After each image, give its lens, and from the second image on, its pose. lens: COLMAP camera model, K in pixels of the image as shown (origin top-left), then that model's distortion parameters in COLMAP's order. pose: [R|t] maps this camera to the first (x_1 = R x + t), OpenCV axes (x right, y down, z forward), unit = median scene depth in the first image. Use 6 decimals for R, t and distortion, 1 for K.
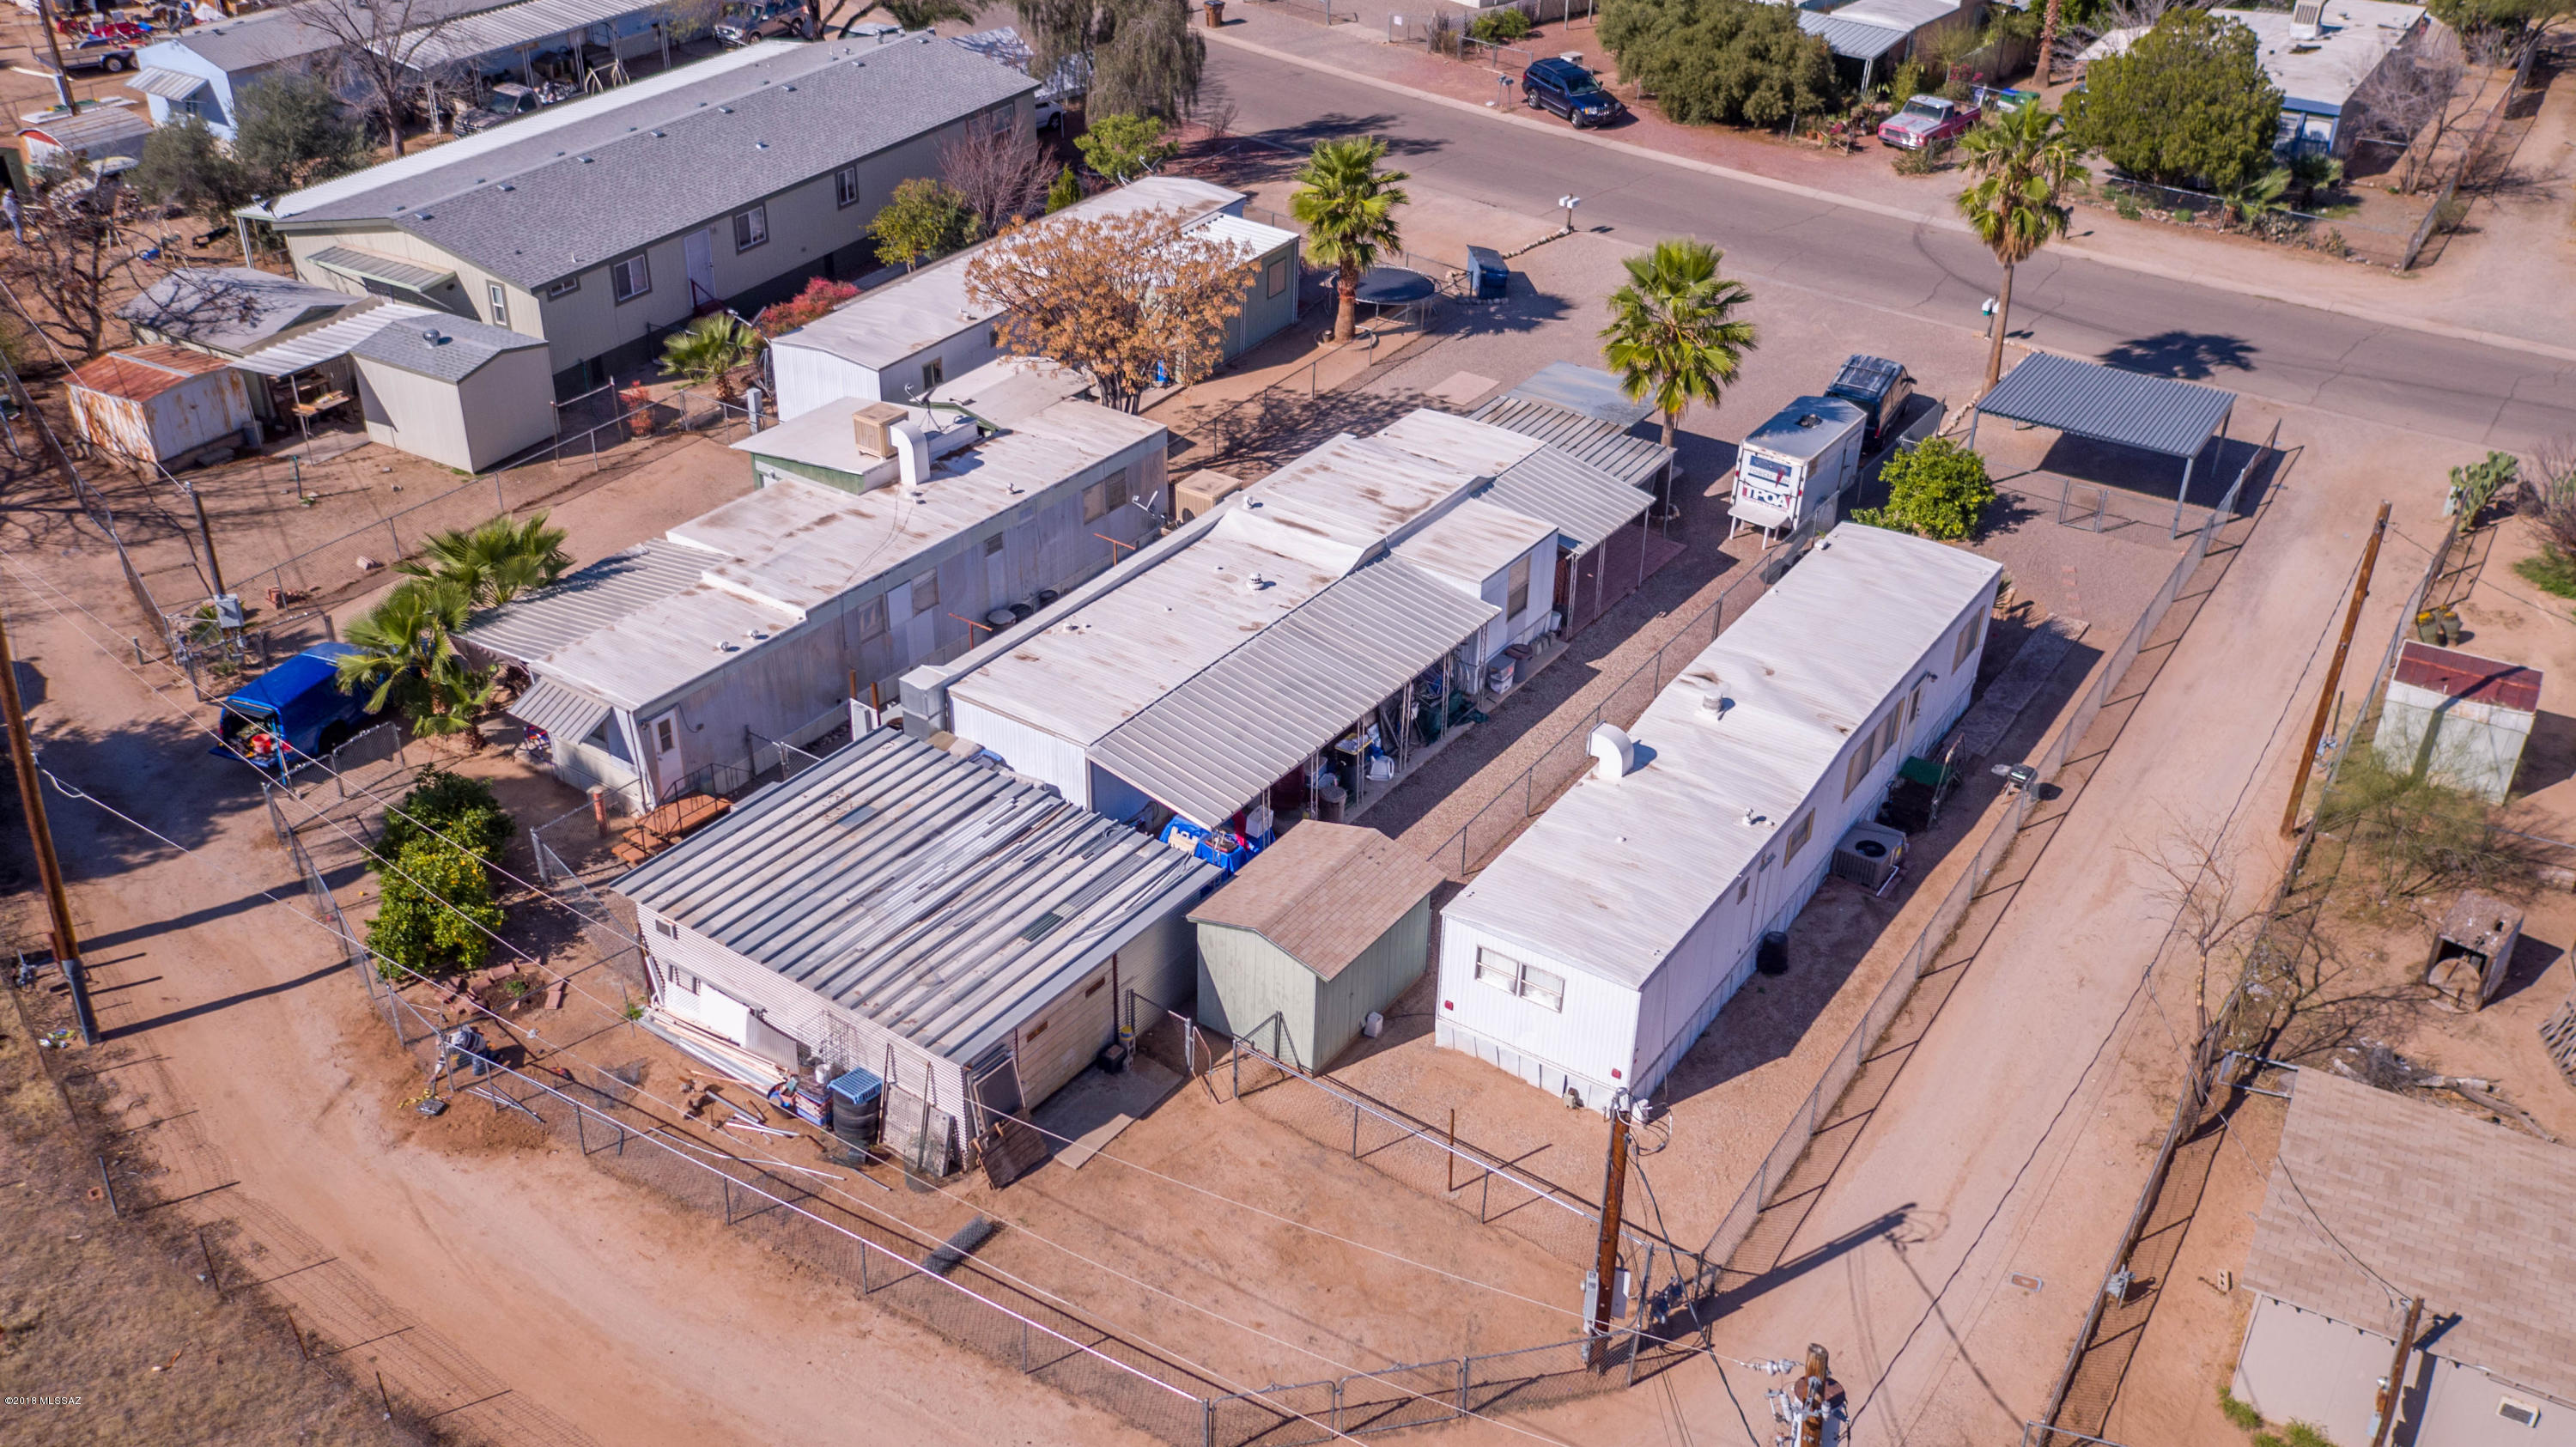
lens RADIAL K [[2302.4, 0, 1299.0], [0, 2302.4, 709.6], [0, 0, 1]] dist [0.034508, -0.024711]
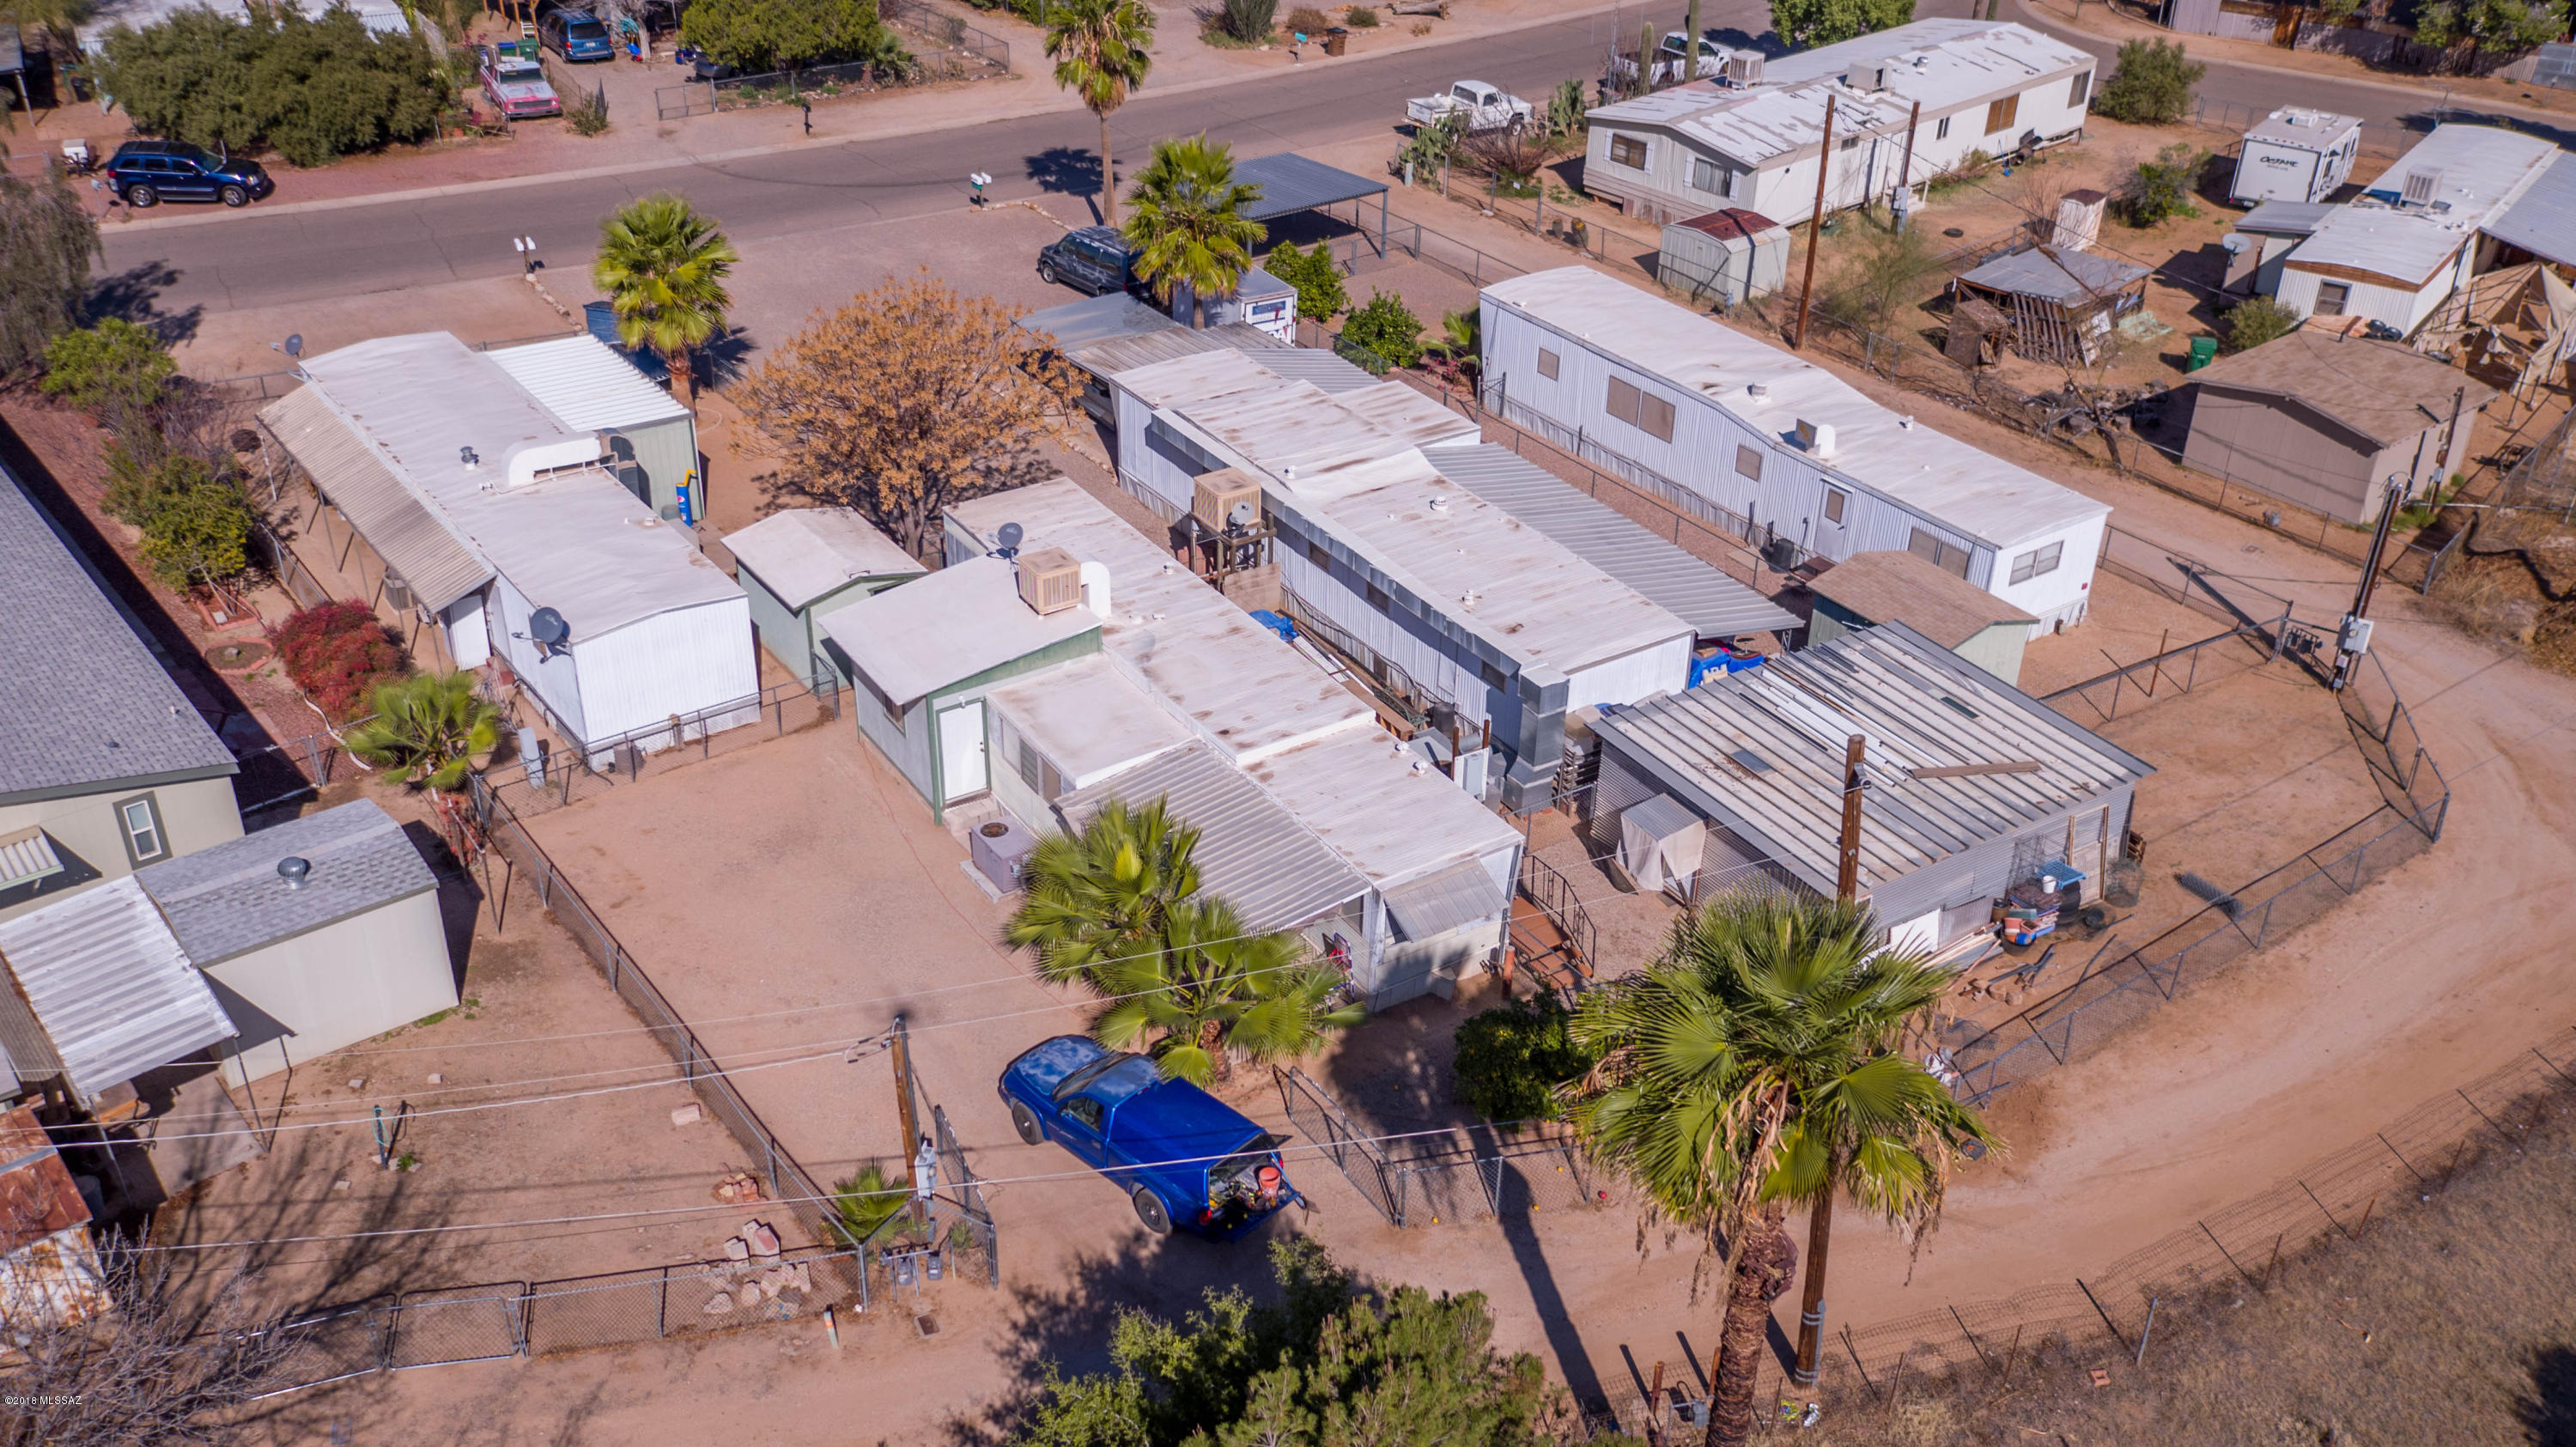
lens RADIAL K [[2302.4, 0, 1294.1], [0, 2302.4, 741.4], [0, 0, 1]] dist [0.034508, -0.024711]
pose [[0.372719, -0.489103, 0.788580, -0.769212], [0.457742, 0.836133, 0.302248, -0.260777], [-0.807188, 0.248313, 0.535525, 0.443981]]
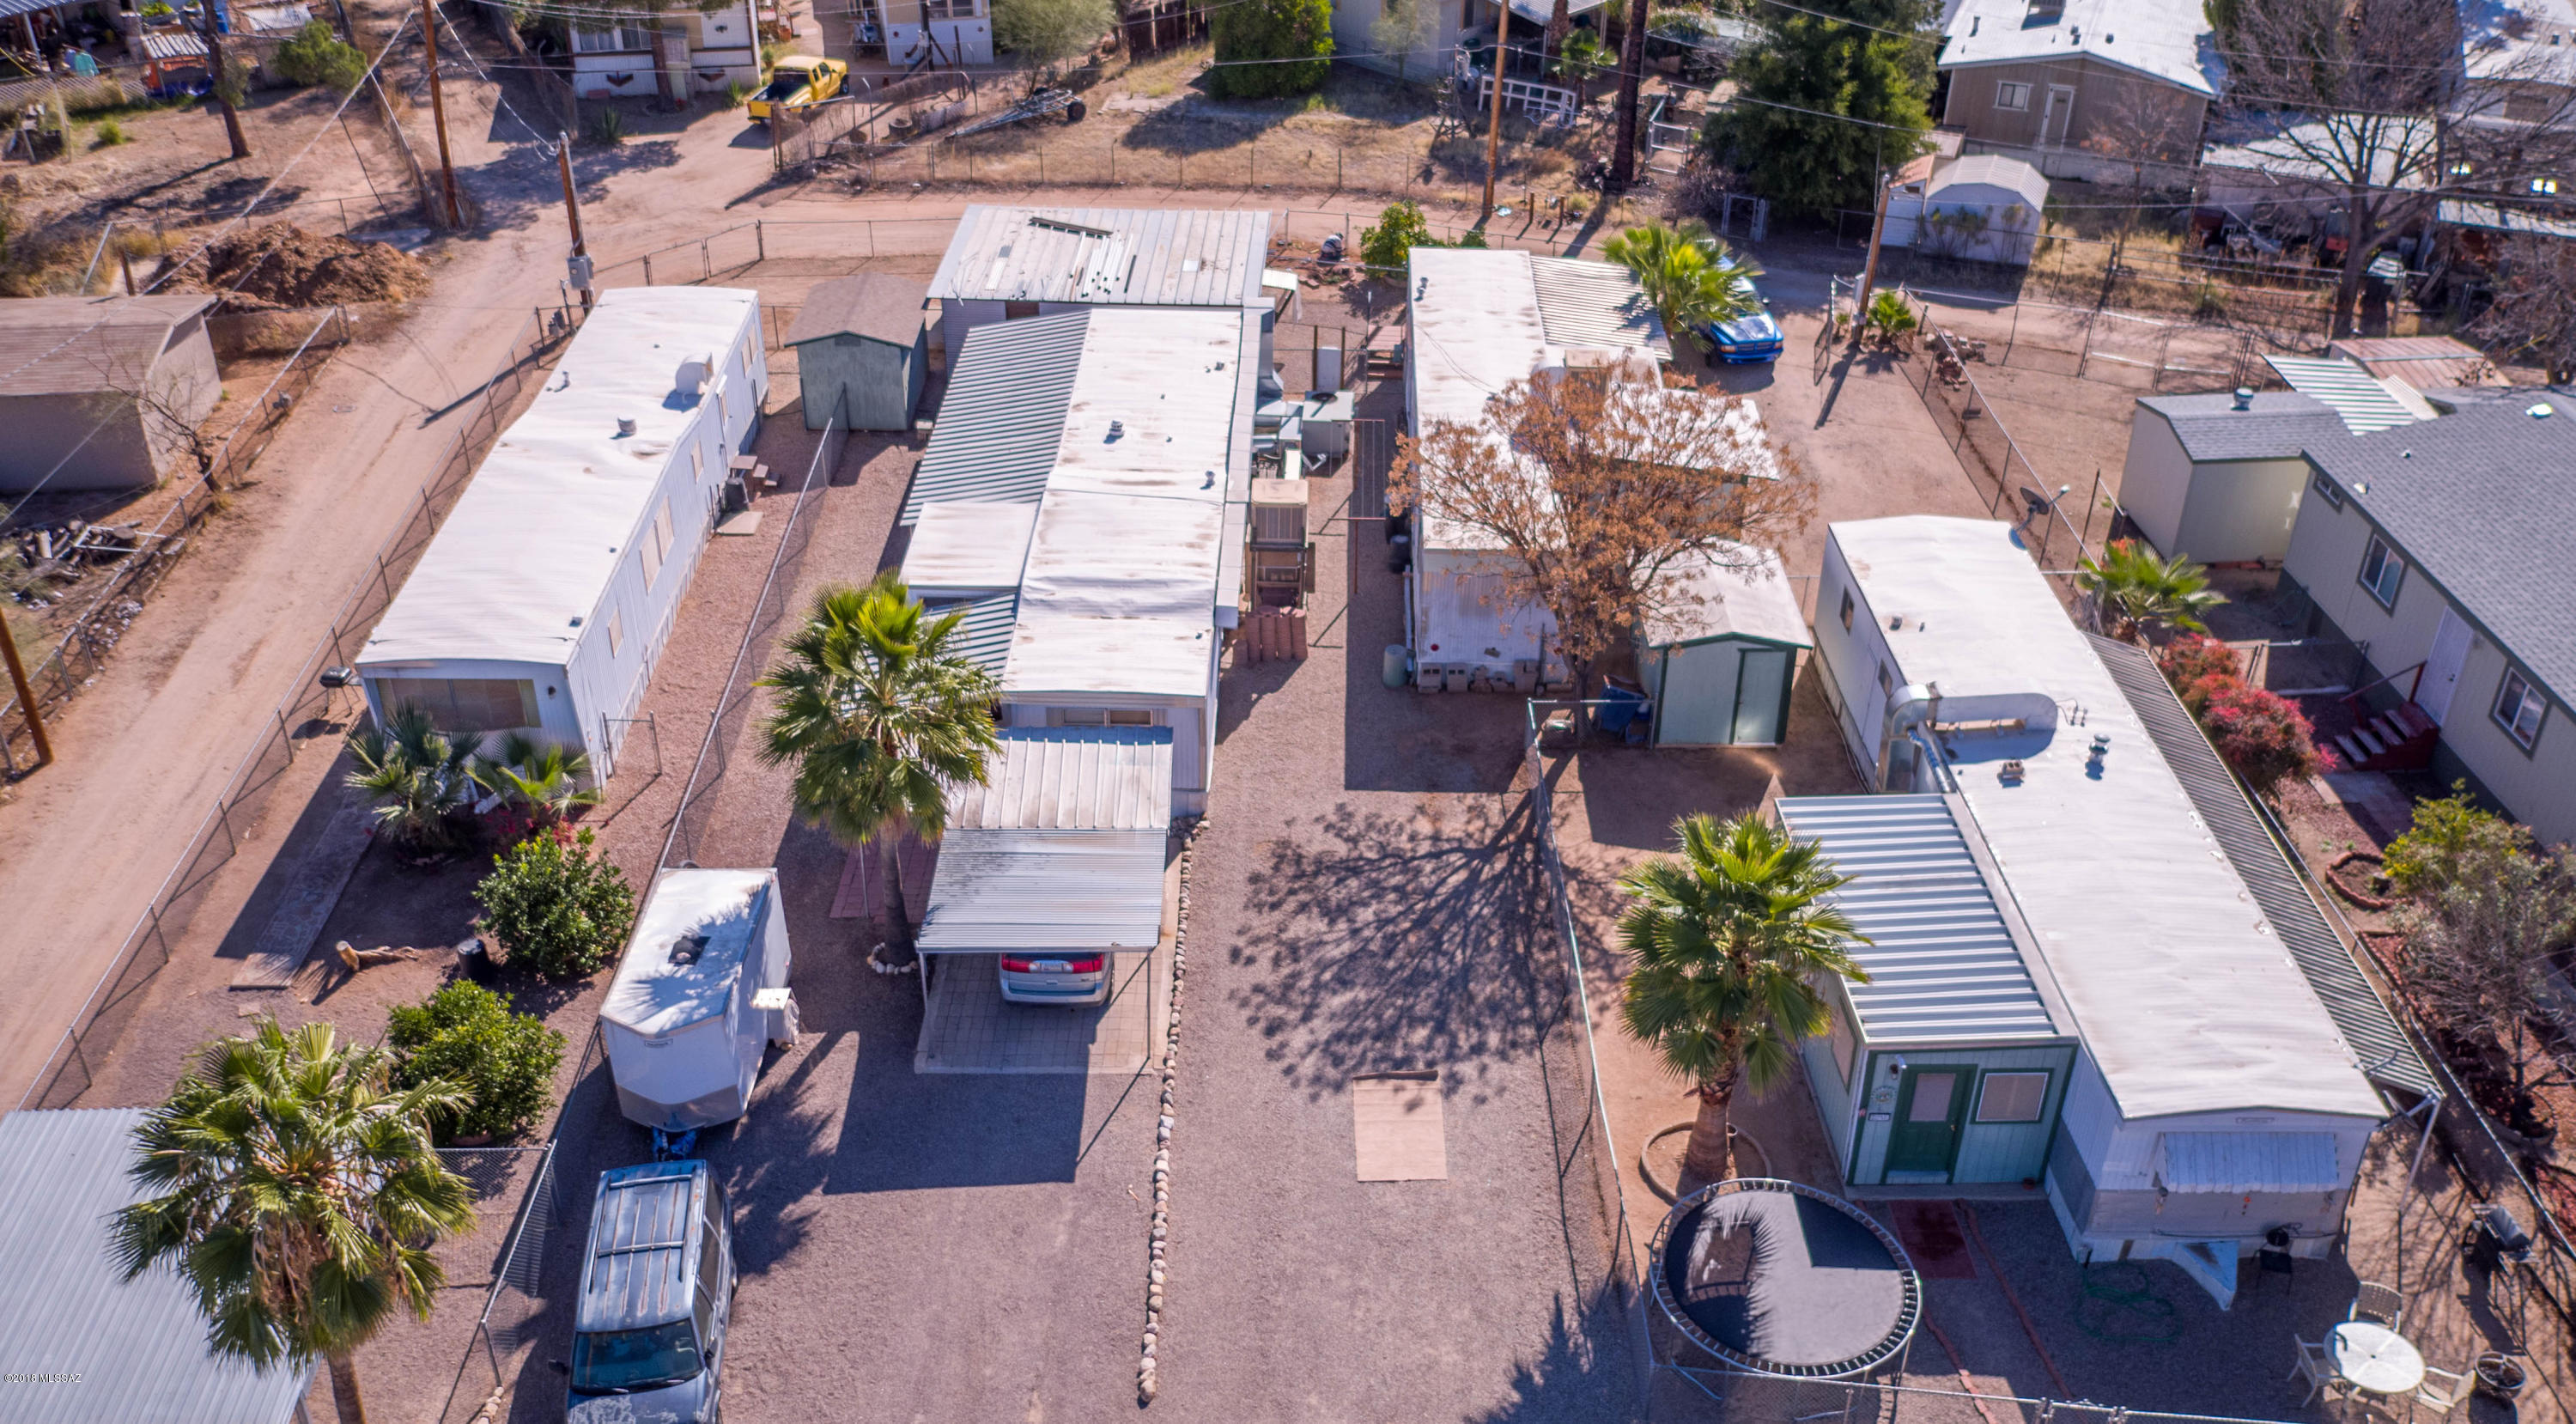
lens RADIAL K [[2302.6, 0, 1299.6], [0, 2302.6, 736.0], [0, 0, 1]] dist [0.034508, -0.024711]
pose [[-0.830083, 0.275487, -0.484839, 0.373381], [-0.307114, 0.499862, 0.809827, -0.699790], [0.465449, 0.821124, -0.330321, 1.250198]]
